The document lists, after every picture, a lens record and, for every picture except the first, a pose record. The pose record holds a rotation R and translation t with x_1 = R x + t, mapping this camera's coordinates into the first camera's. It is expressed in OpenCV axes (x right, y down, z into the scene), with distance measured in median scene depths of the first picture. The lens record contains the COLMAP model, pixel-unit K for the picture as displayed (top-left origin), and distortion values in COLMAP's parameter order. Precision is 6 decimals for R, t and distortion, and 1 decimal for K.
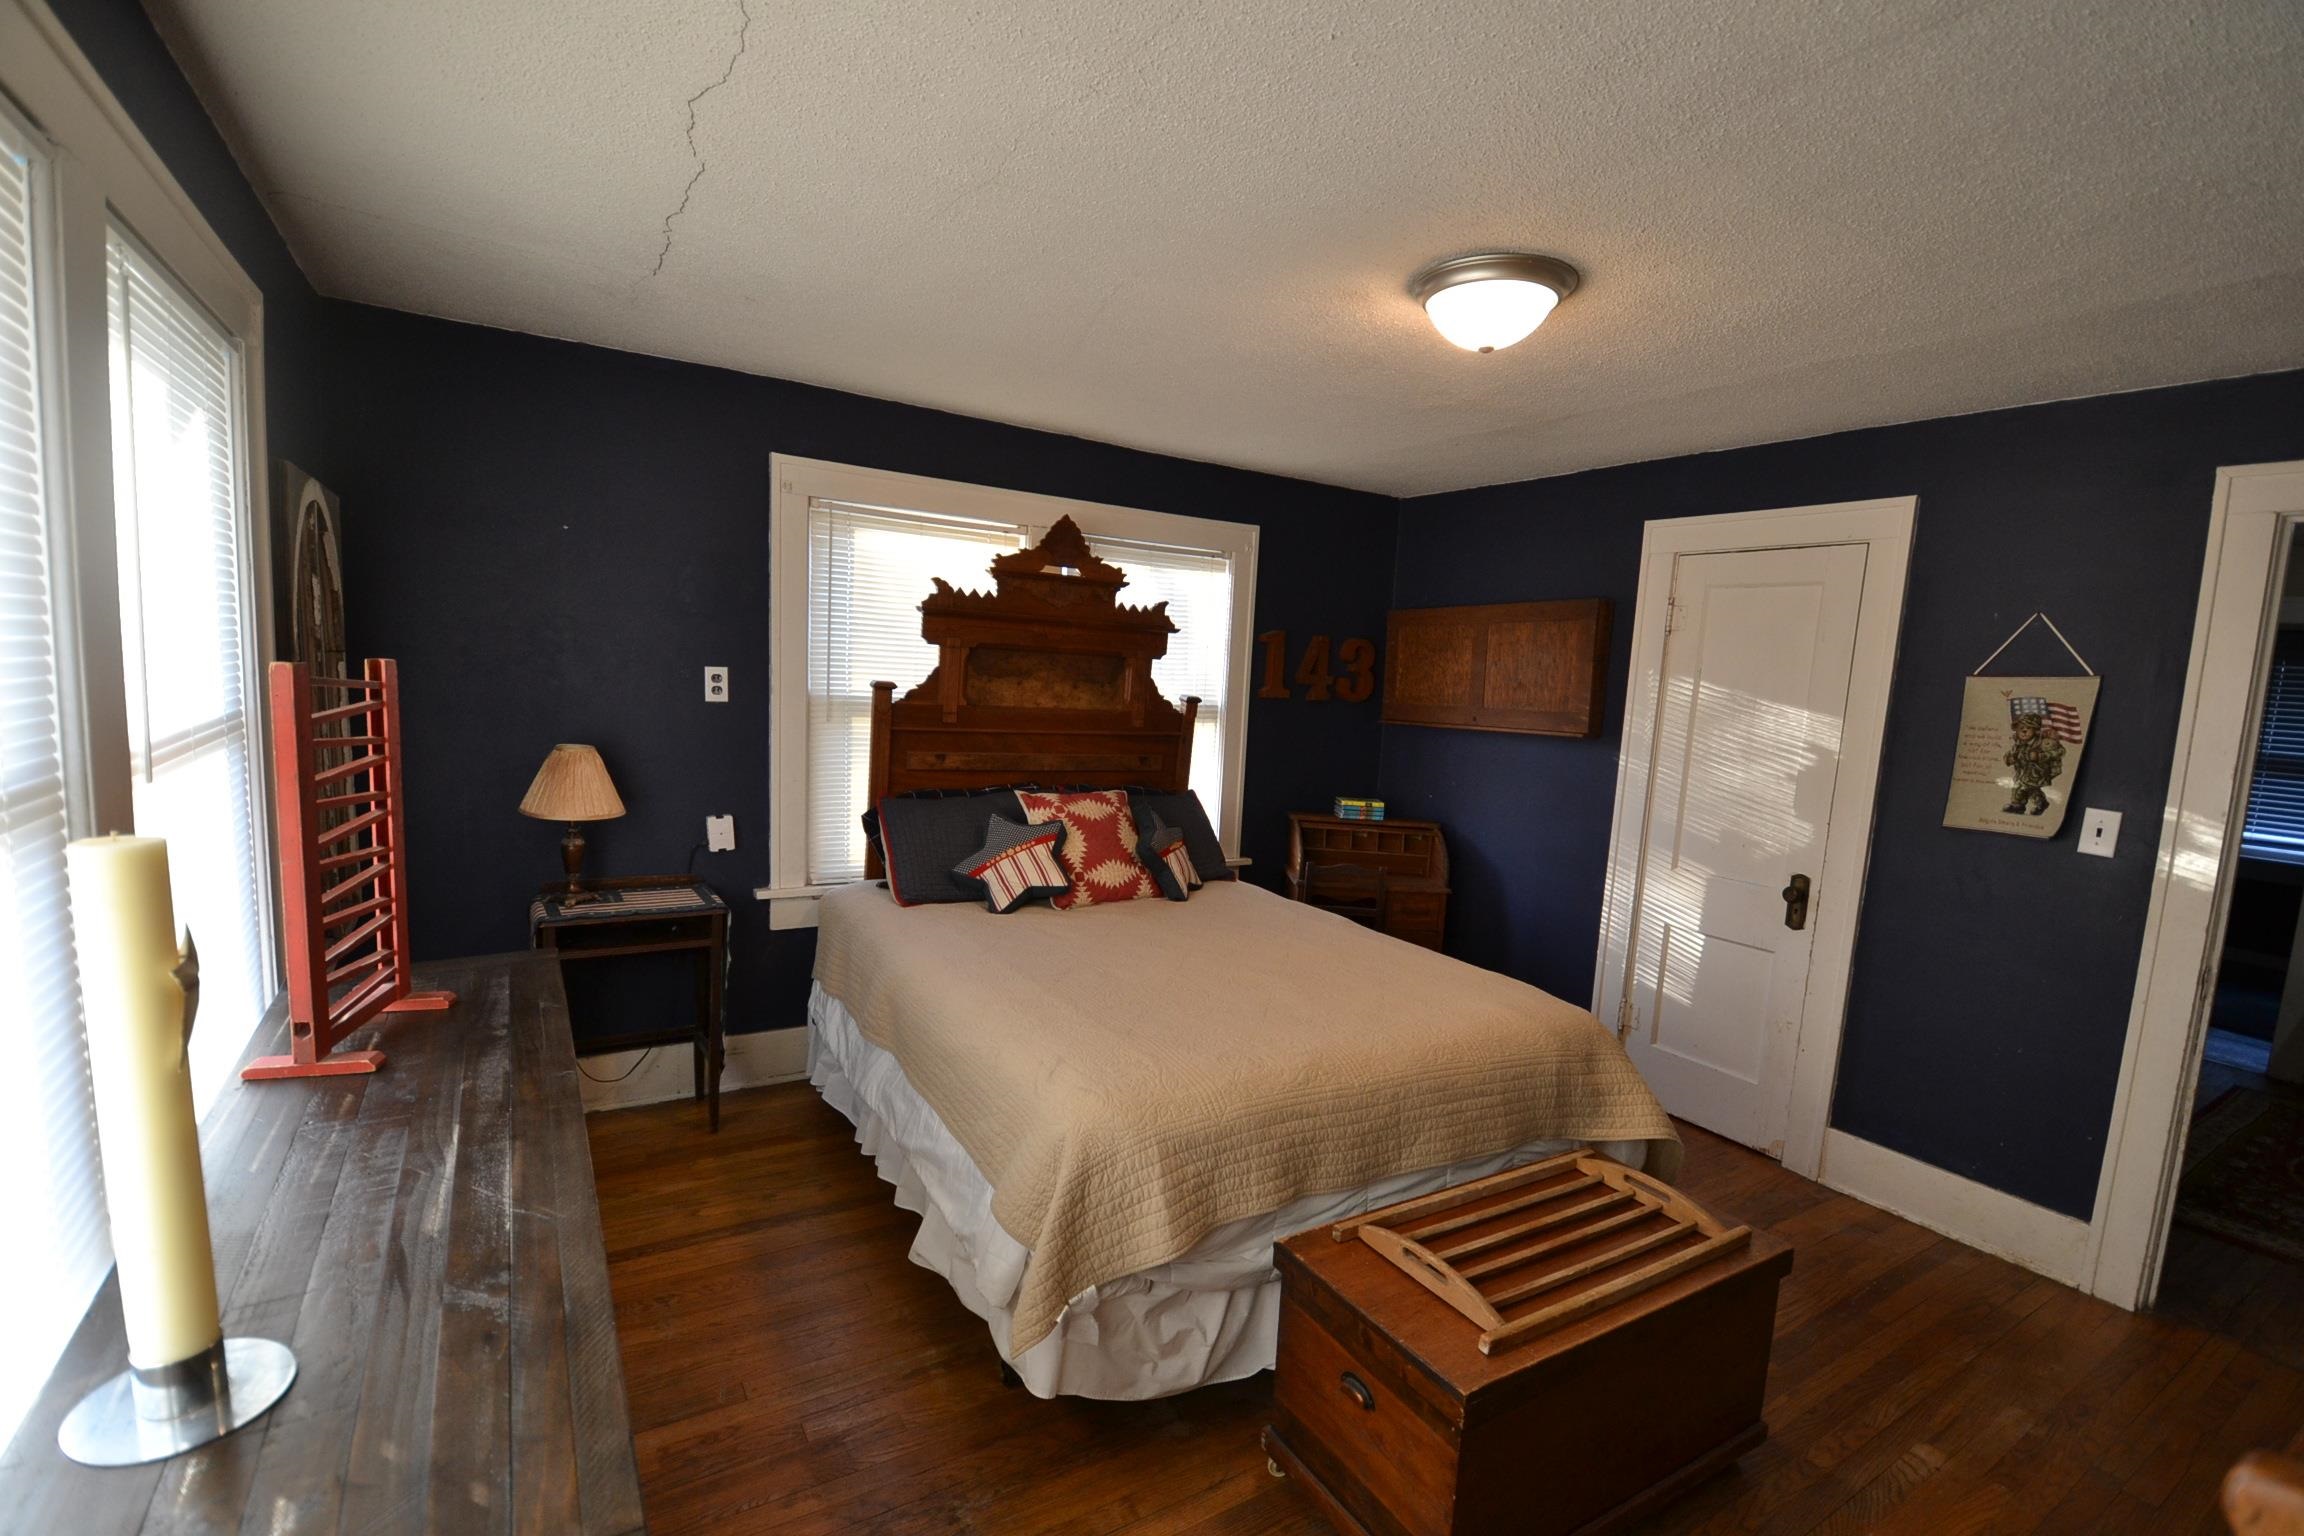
lens RADIAL K [[1042.6, 0, 1152.8], [0, 1042.6, 790.0], [0, 0, 1]] dist [0.024141, -0.031448]
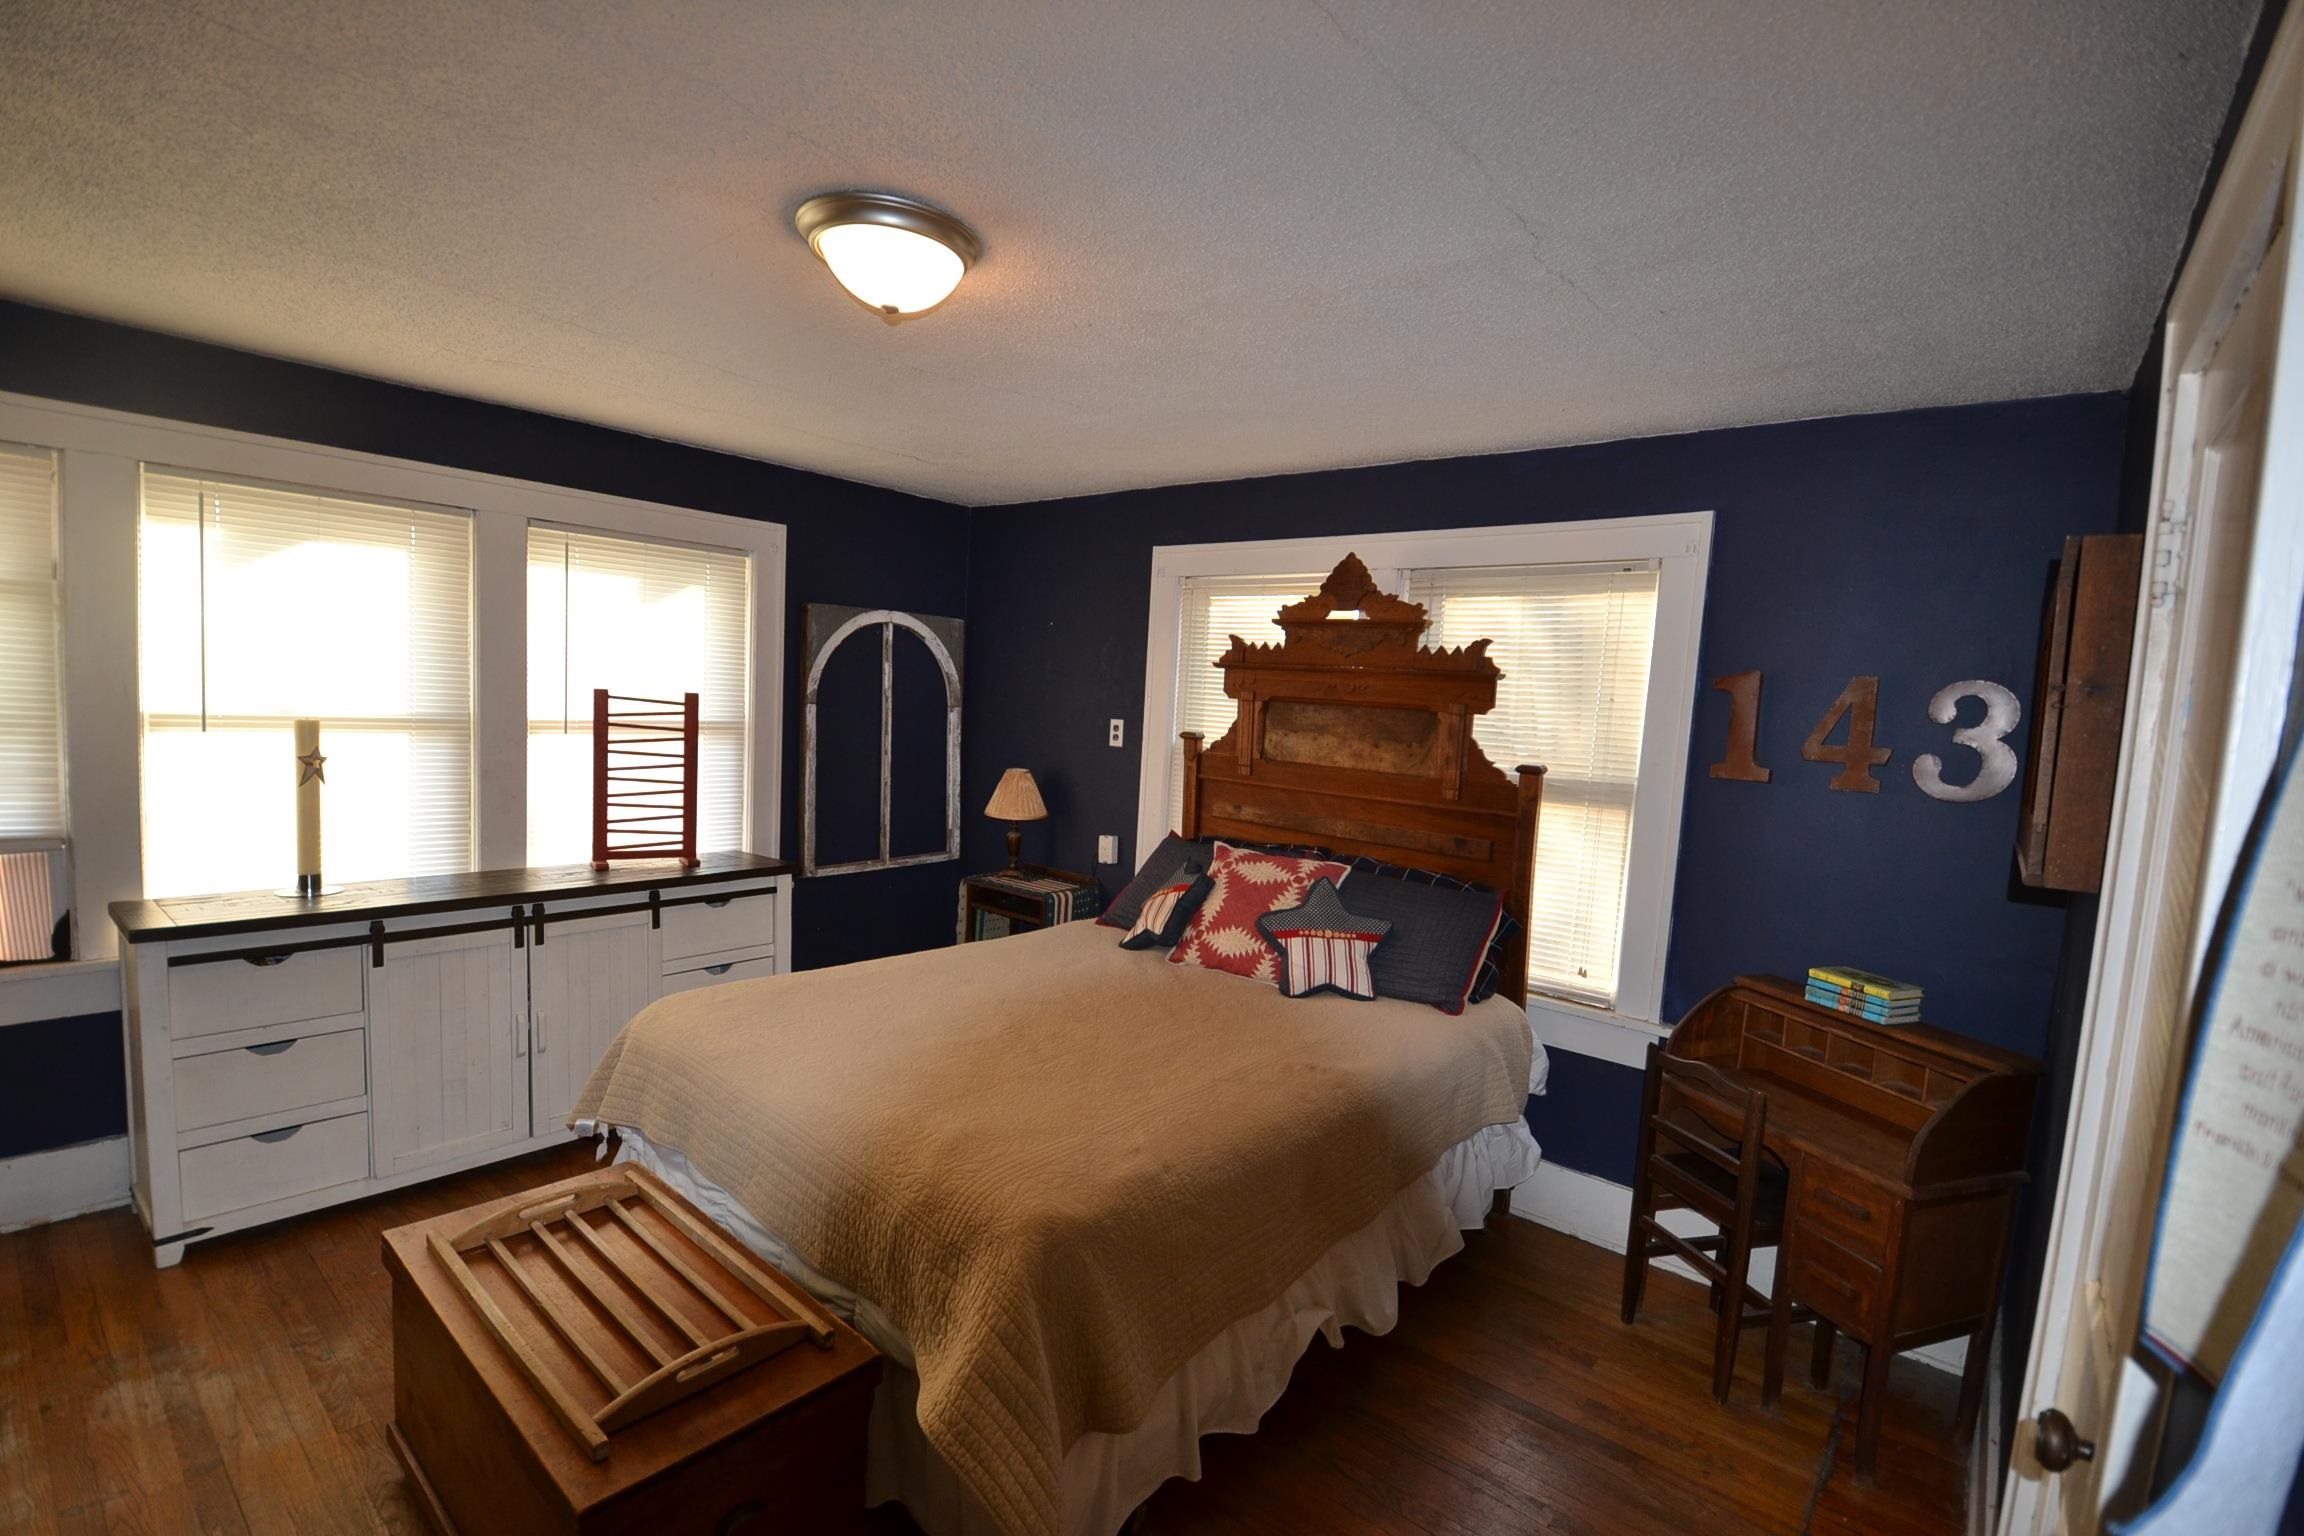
lens RADIAL K [[1020.5, 0, 1150.6], [0, 1020.5, 785.5], [0, 0, 1]] dist [0.010996, -0.019961]
pose [[0.318912, 0.043197, -0.946800, 0.711594], [-0.160436, 0.987005, -0.009008, -0.030270], [0.934107, 0.154773, 0.321698, 0.594325]]
